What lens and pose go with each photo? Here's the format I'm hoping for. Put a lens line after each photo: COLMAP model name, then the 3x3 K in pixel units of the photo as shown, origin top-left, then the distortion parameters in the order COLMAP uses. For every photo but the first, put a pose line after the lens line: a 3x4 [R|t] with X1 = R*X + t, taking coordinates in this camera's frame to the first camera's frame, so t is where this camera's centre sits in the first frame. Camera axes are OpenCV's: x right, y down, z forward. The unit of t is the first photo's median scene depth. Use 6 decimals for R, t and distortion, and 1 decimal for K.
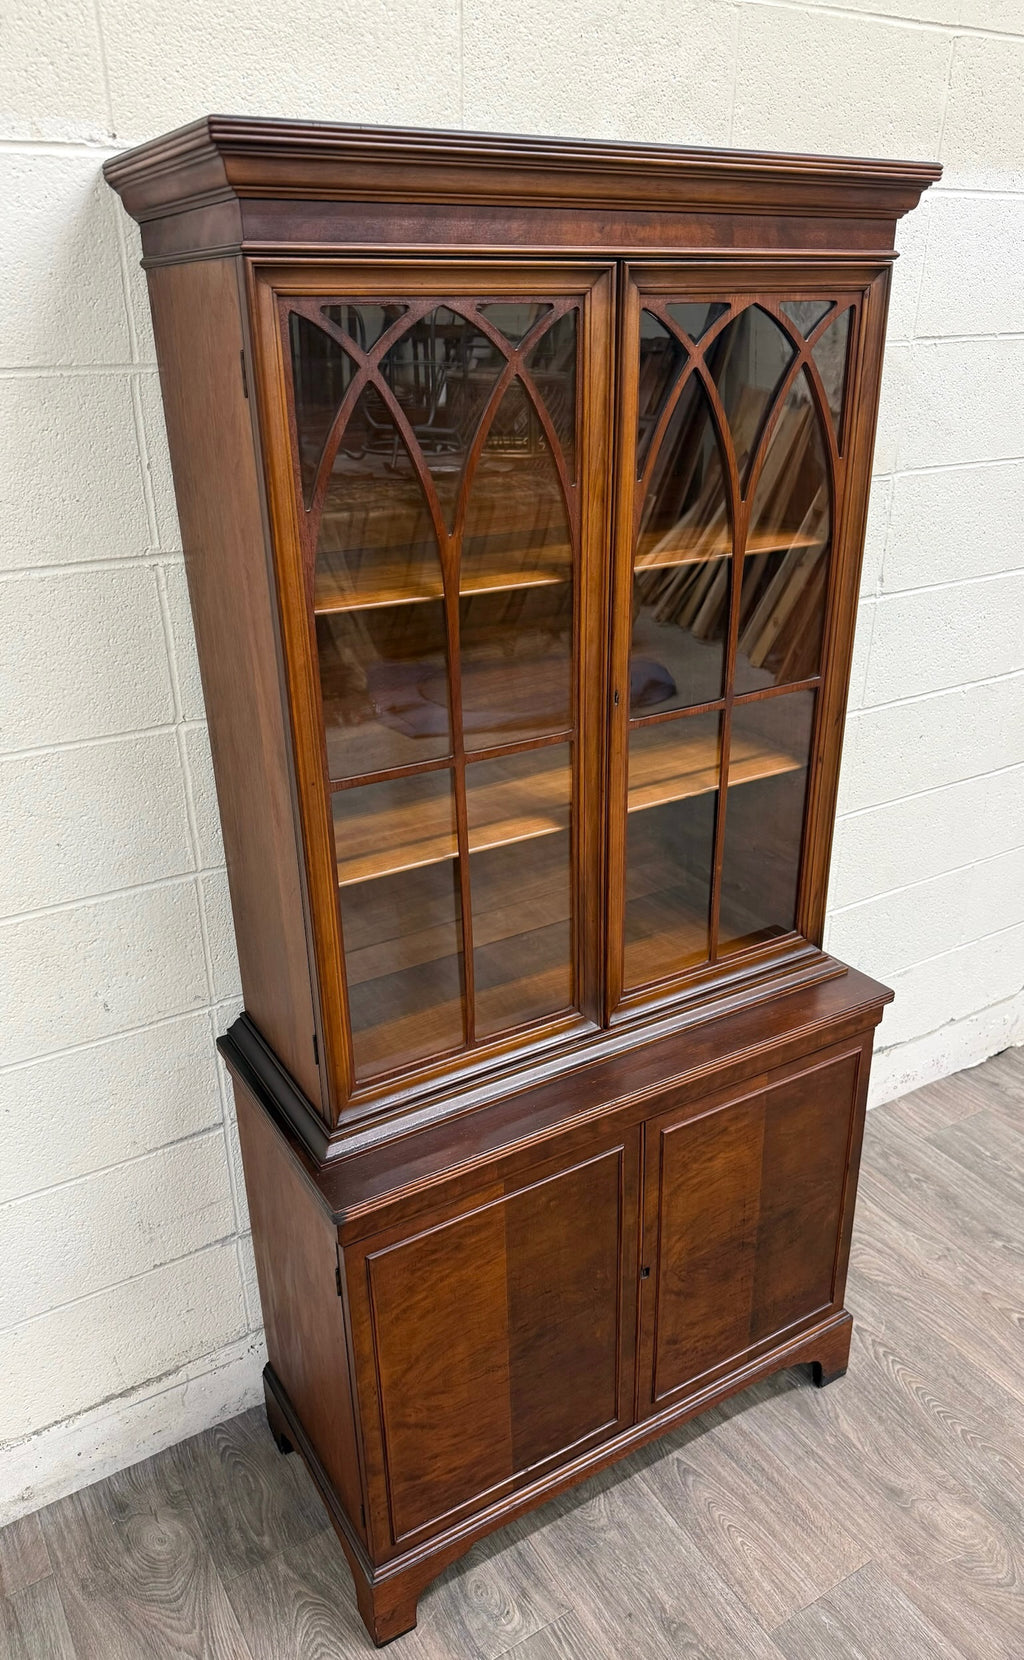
lens RADIAL K [[1188.1, 0, 512.0], [0, 1188.1, 830.0], [0, 0, 1]] dist [0.005357, -0.007027]
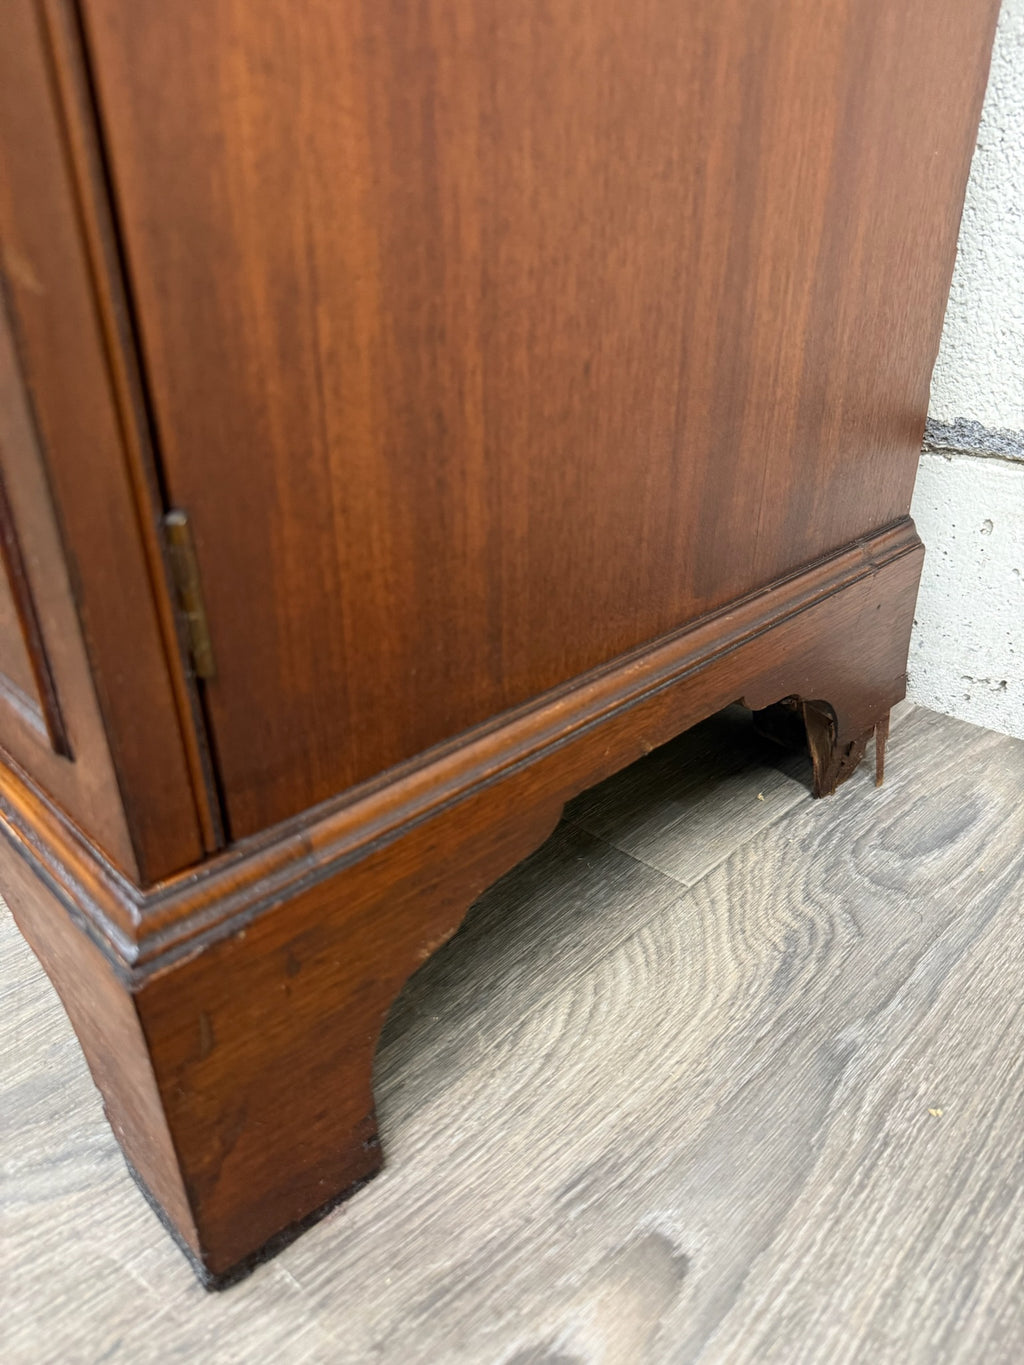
lens RADIAL K [[983.5, 0, 510.1], [0, 983.5, 688.1], [0, 0, 1]] dist [-0.010284, -0.001401]
pose [[0.225576, 0.475255, -0.850440, 0.431043], [-0.380774, 0.846512, 0.372061, 0.358775], [0.896731, 0.239898, 0.371917, 1.117673]]
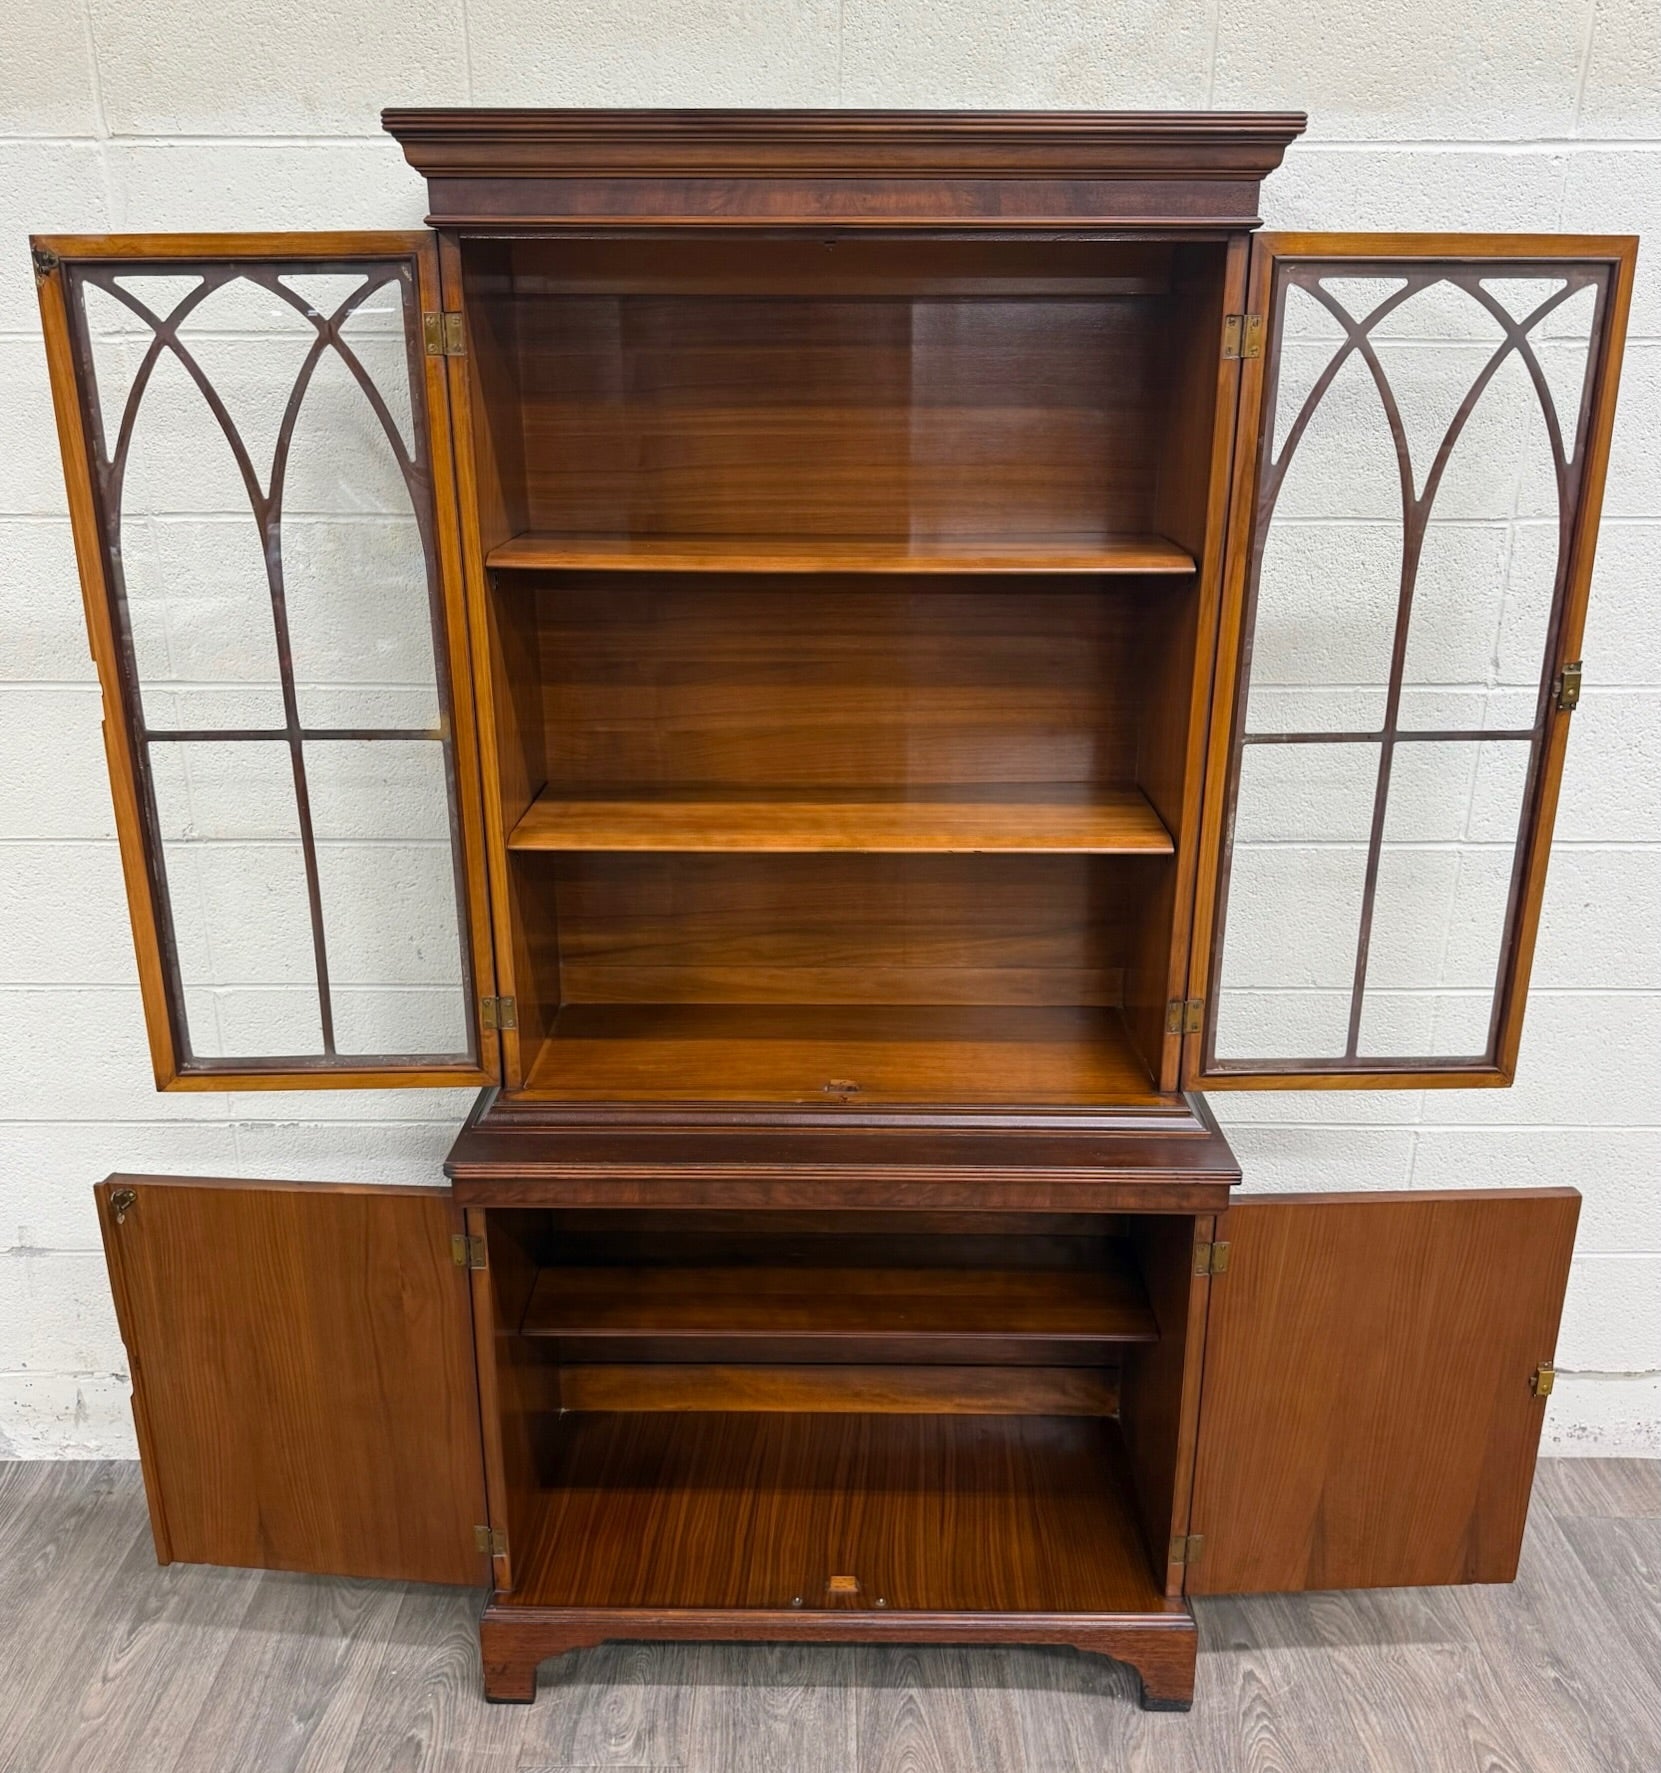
lens RADIAL K [[1618.3, 0, 829.2], [0, 1618.3, 900.5], [0, 0, 1]] dist [0.044023, -0.072977]
pose [[0.852656, 0.185800, -0.488319, 0.565678], [-0.223040, 0.974631, -0.018615, 0.045876], [0.472472, 0.124787, 0.872467, -0.045947]]
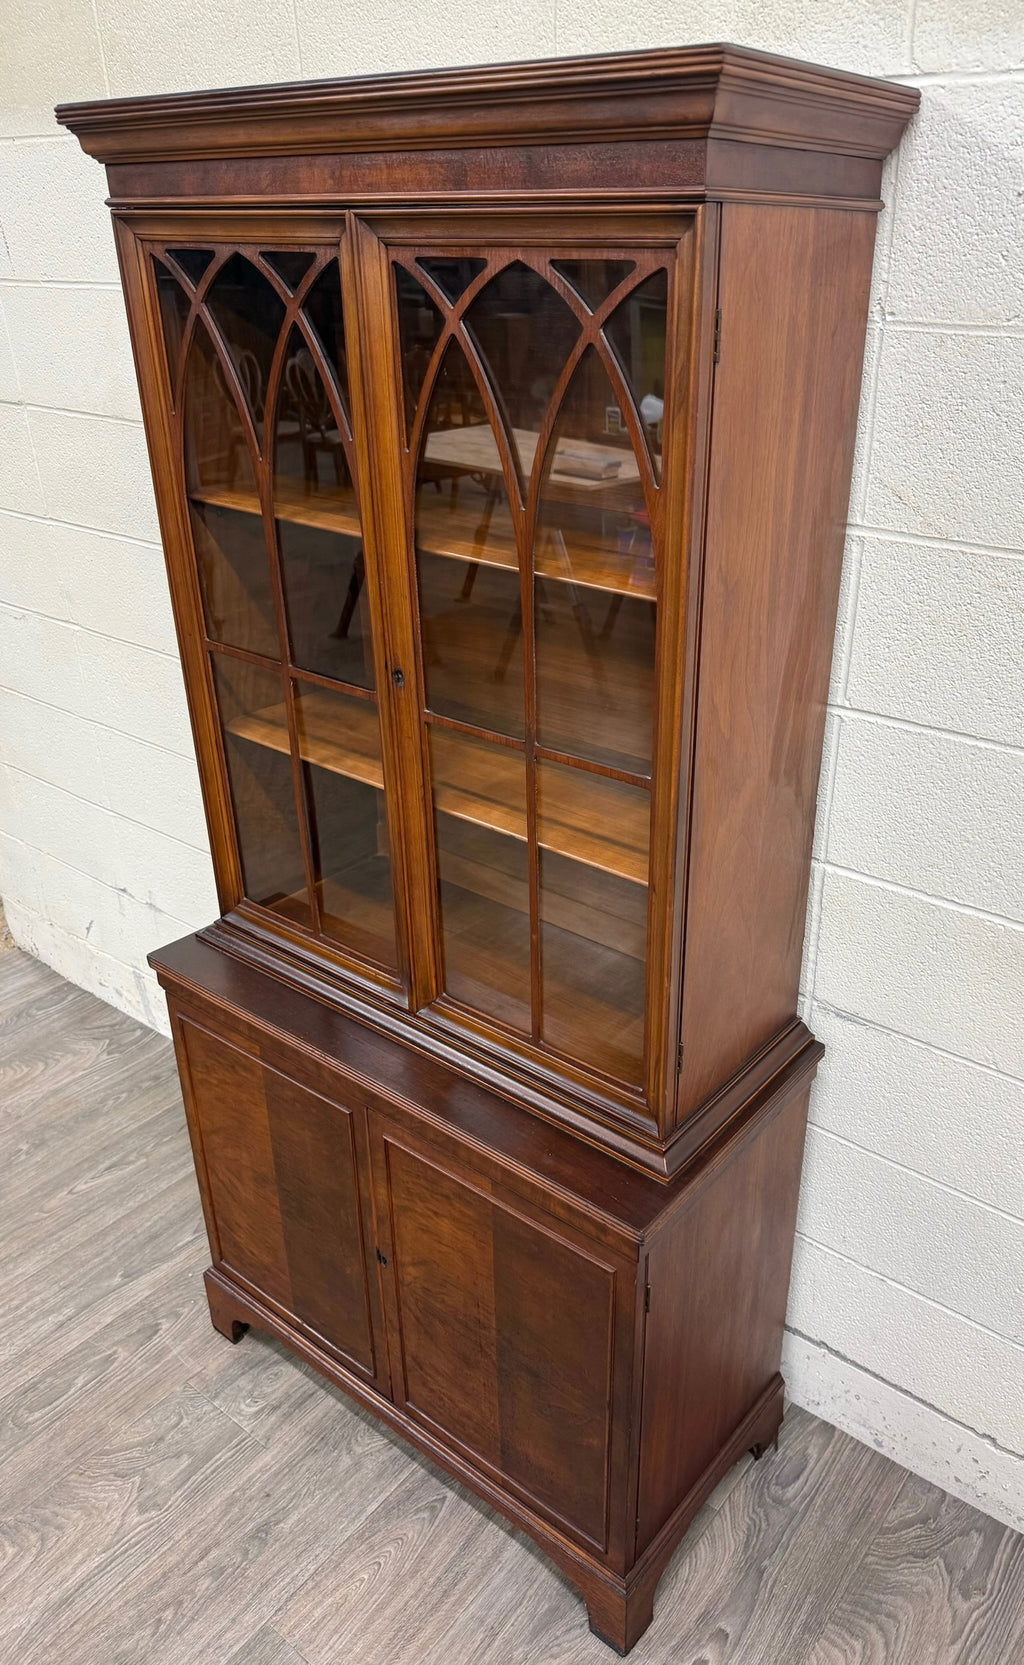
lens RADIAL K [[1197.2, 0, 597.6], [0, 1197.2, 831.0], [0, 0, 1]] dist [0.001585, -0.004494]
pose [[0.369240, 0.427498, -0.825171, 0.800009], [-0.384992, 0.878506, 0.282856, -0.271893], [0.845838, 0.213243, 0.488963, 0.563994]]
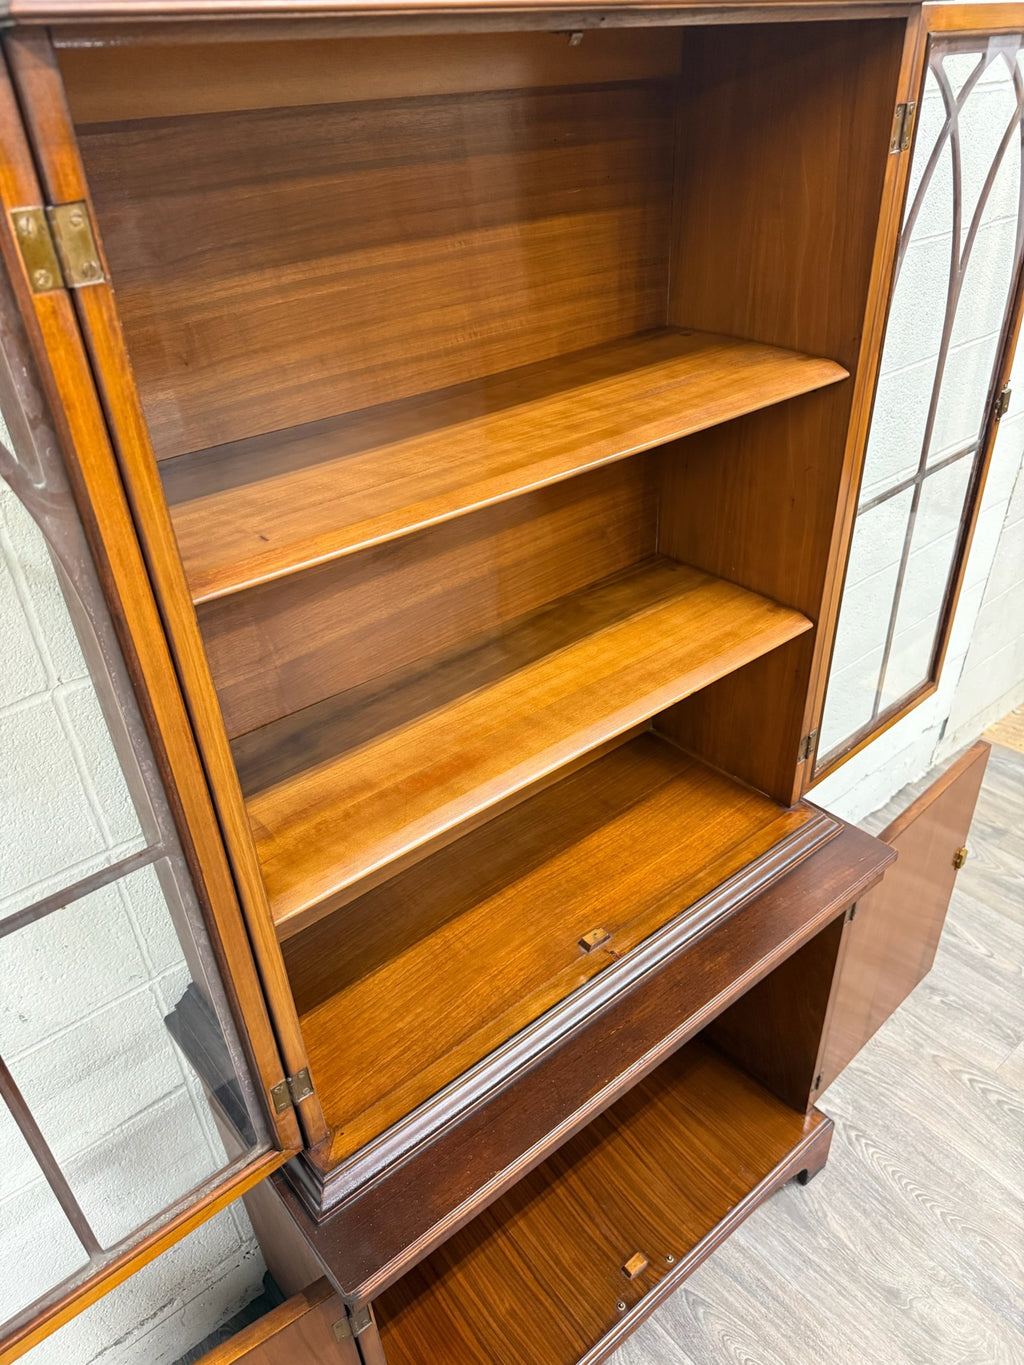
lens RADIAL K [[981.3, 0, 512.0], [0, 981.3, 682.5], [0, 0, 1]] dist [-0.021885, 0.007502]
pose [[0.988785, -0.102617, 0.108505, -0.048733], [0.083879, 0.982718, 0.165013, -0.146734], [-0.123563, -0.154061, 0.980305, 0.298024]]
